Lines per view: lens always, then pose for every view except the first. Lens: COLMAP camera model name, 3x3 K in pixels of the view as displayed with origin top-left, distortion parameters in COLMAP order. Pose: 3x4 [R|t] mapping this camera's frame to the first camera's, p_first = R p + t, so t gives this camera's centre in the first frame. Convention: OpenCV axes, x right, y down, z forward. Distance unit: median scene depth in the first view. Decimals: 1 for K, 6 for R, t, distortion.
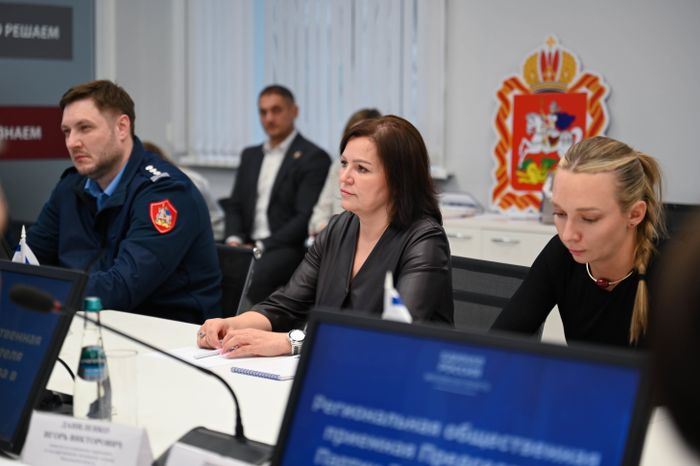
lens RADIAL K [[1449.6, 0, 350.0], [0, 1449.6, 233.0], [0, 0, 1]] dist [0.474763, -5.225034]
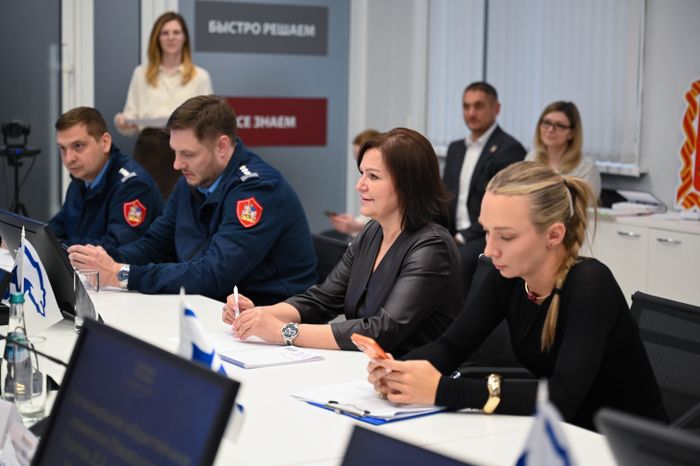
lens RADIAL K [[1405.1, 0, 350.0], [0, 1405.1, 233.0], [0, 0, 1]] dist [-0.008961, -0.127851]
pose [[0.961689, 0.041176, -0.271033, 0.238727], [-0.035853, 0.999055, 0.024563, -0.024654], [0.271789, -0.013904, 0.962256, -0.016909]]
